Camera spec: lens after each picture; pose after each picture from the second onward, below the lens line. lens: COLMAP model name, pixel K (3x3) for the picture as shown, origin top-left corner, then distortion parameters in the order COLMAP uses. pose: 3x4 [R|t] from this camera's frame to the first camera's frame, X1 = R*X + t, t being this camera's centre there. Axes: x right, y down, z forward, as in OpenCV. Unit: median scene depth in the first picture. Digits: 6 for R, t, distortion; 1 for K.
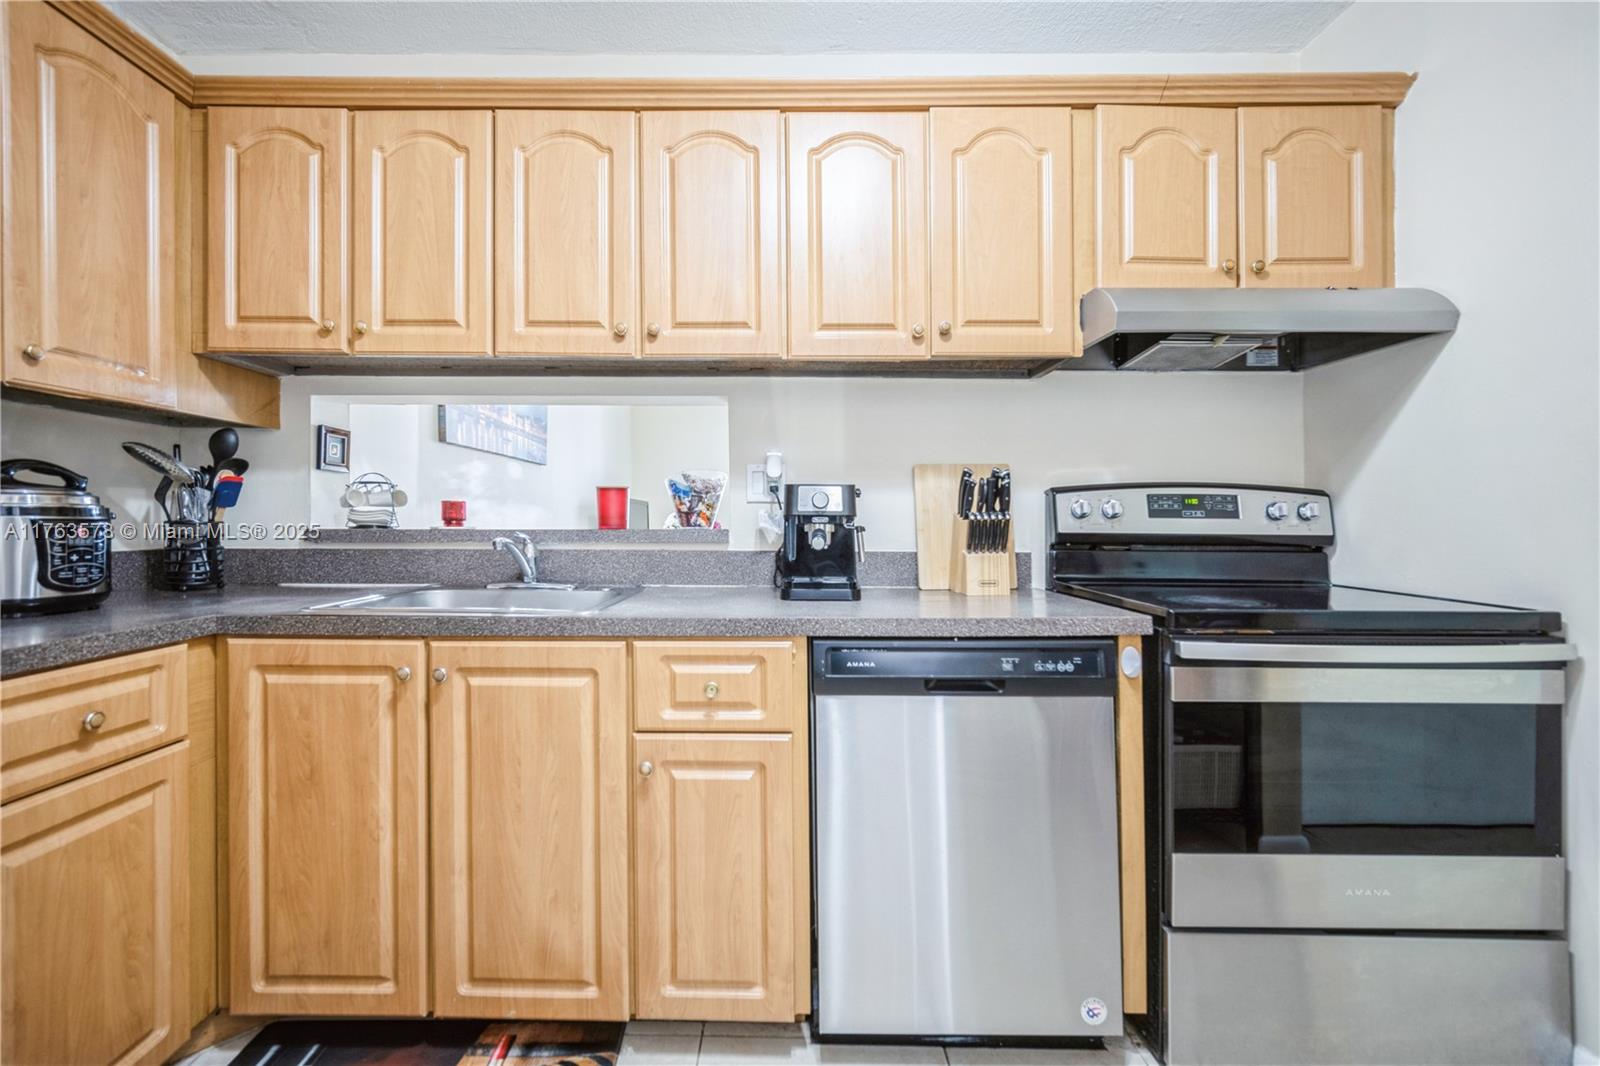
lens RADIAL K [[676.5, 0, 760.2], [0, 676.5, 521.7], [0, 0, 1]] dist [-0.001942, -0.000383]
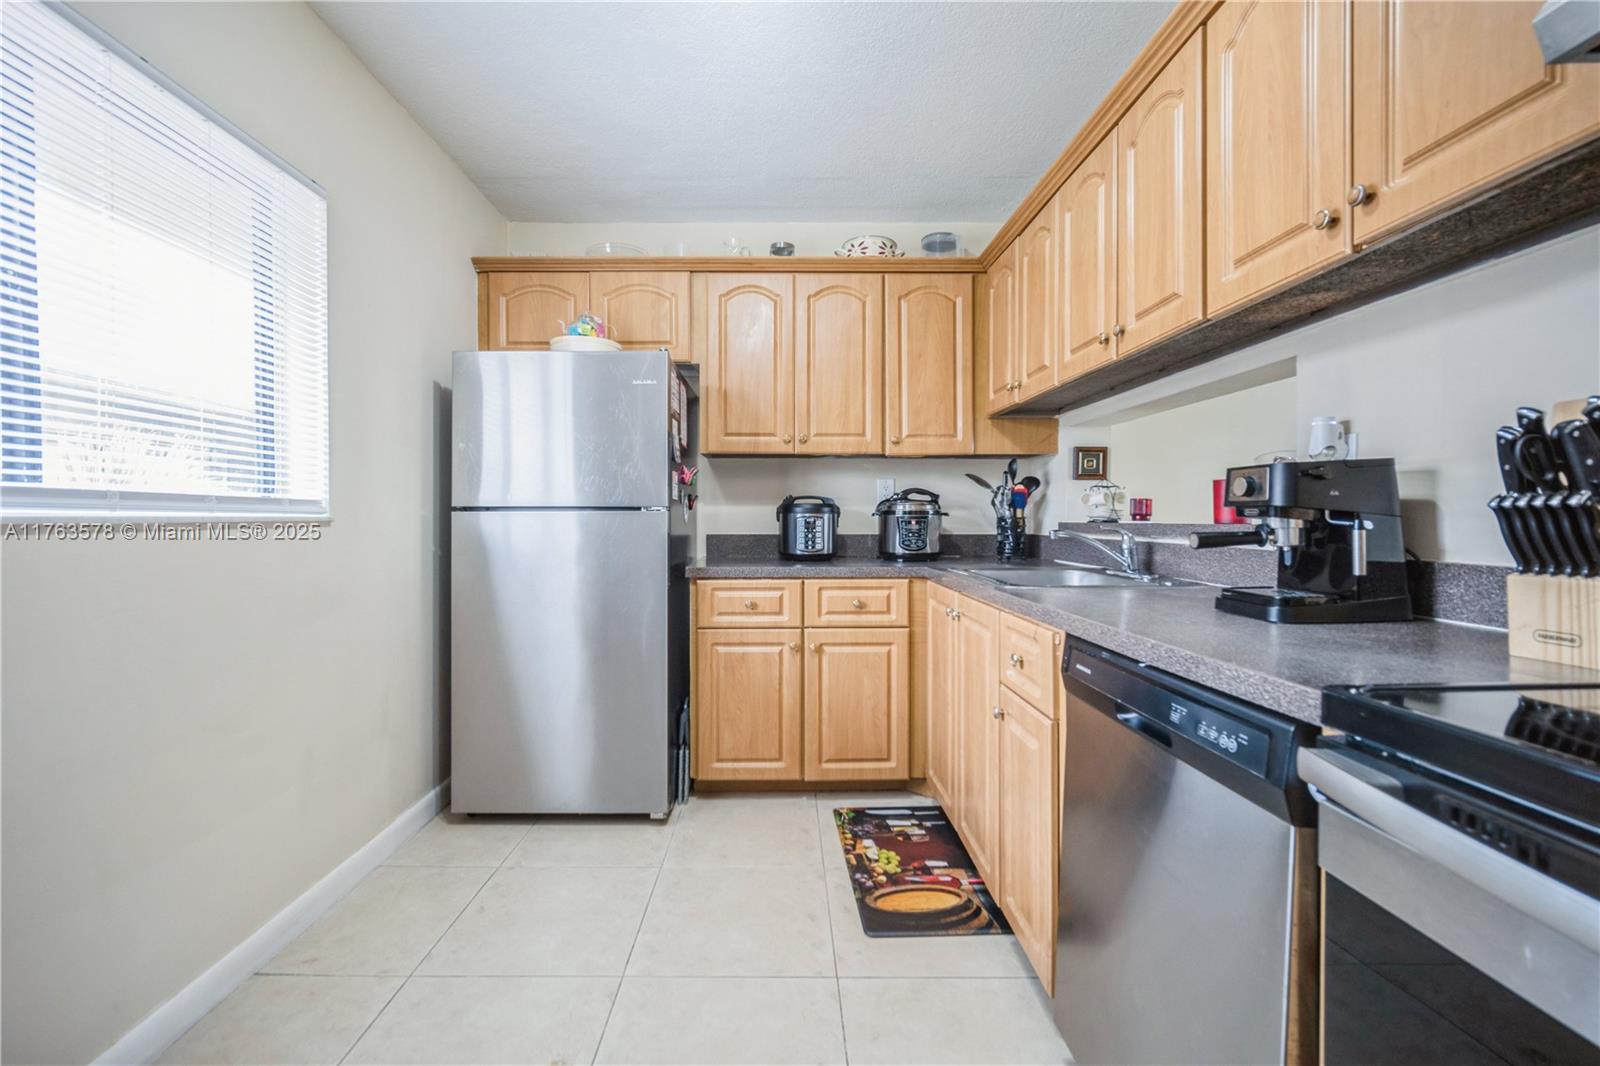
lens RADIAL K [[676.5, 0, 792.1], [0, 676.5, 524.7], [0, 0, 1]] dist [-0.001942, -0.000383]
pose [[0.031519, 0.007110, -0.999478, 0.886295], [0.000873, 0.999974, 0.007141, 0.005981], [0.999503, -0.001098, 0.031512, 0.477994]]
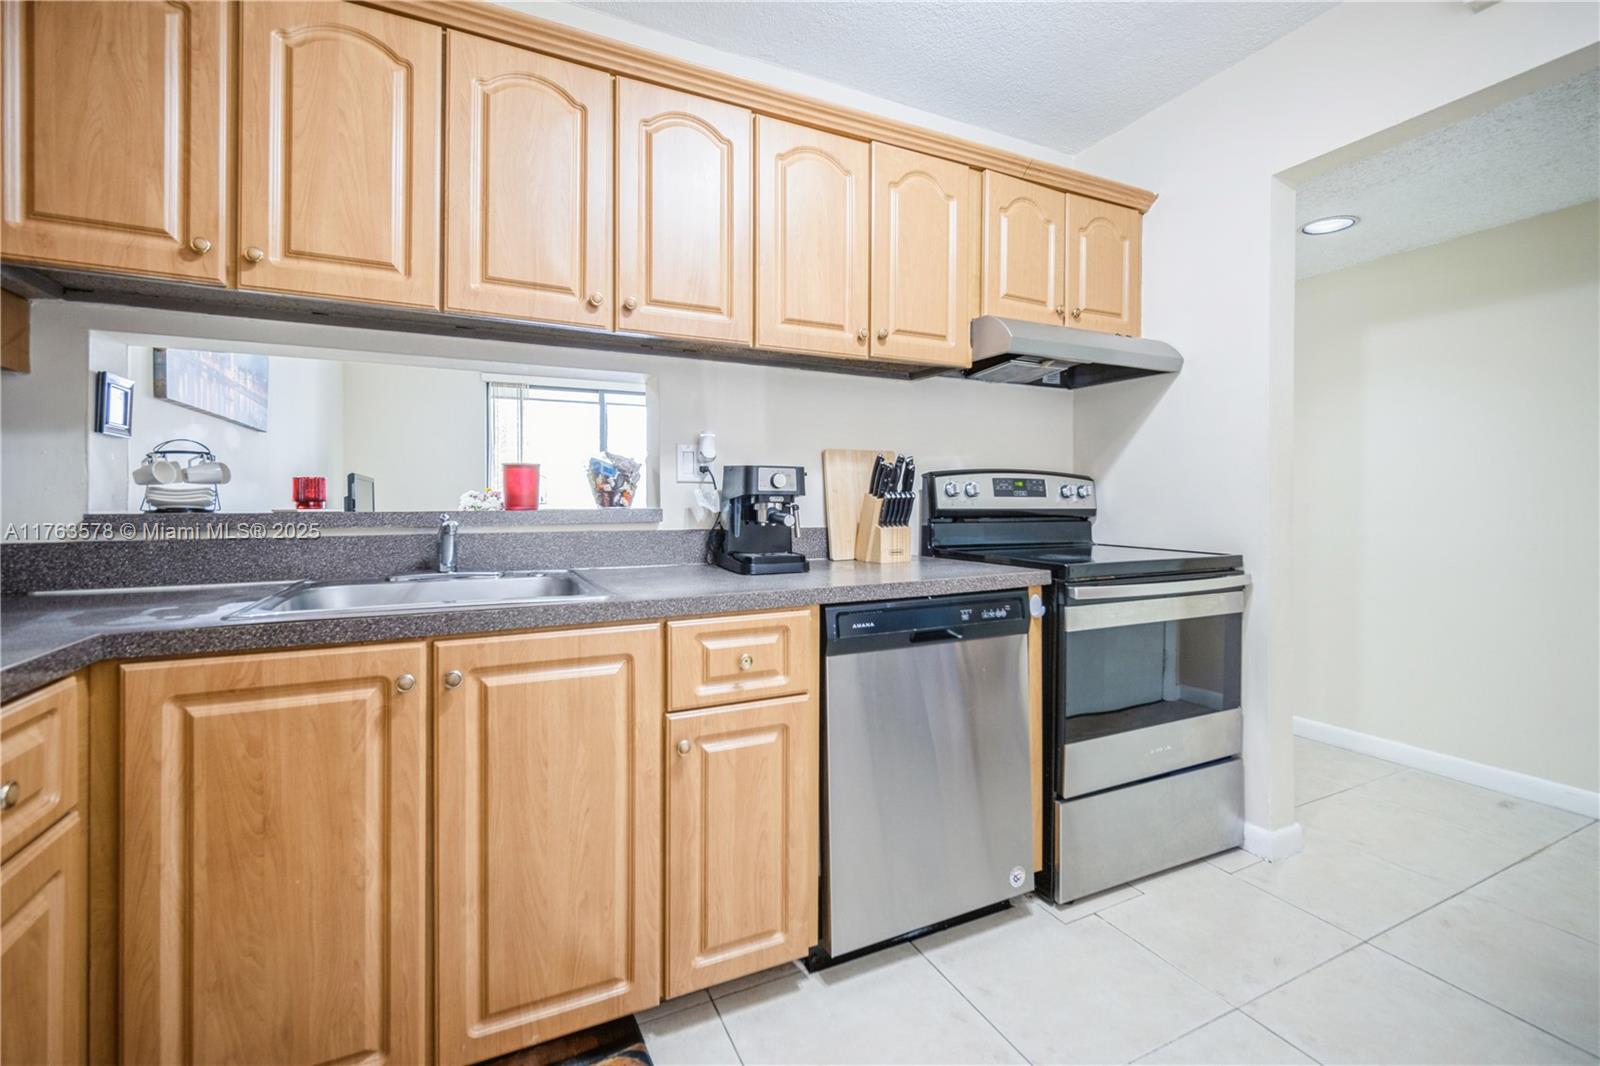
lens RADIAL K [[676.5, 0, 789.5], [0, 676.5, 505.1], [0, 0, 1]] dist [-0.001942, -0.000383]
pose [[0.897865, -0.007543, 0.440206, -0.389314], [0.004584, 0.999959, 0.007784, -0.001353], [-0.440247, -0.004971, 0.897863, 0.024758]]
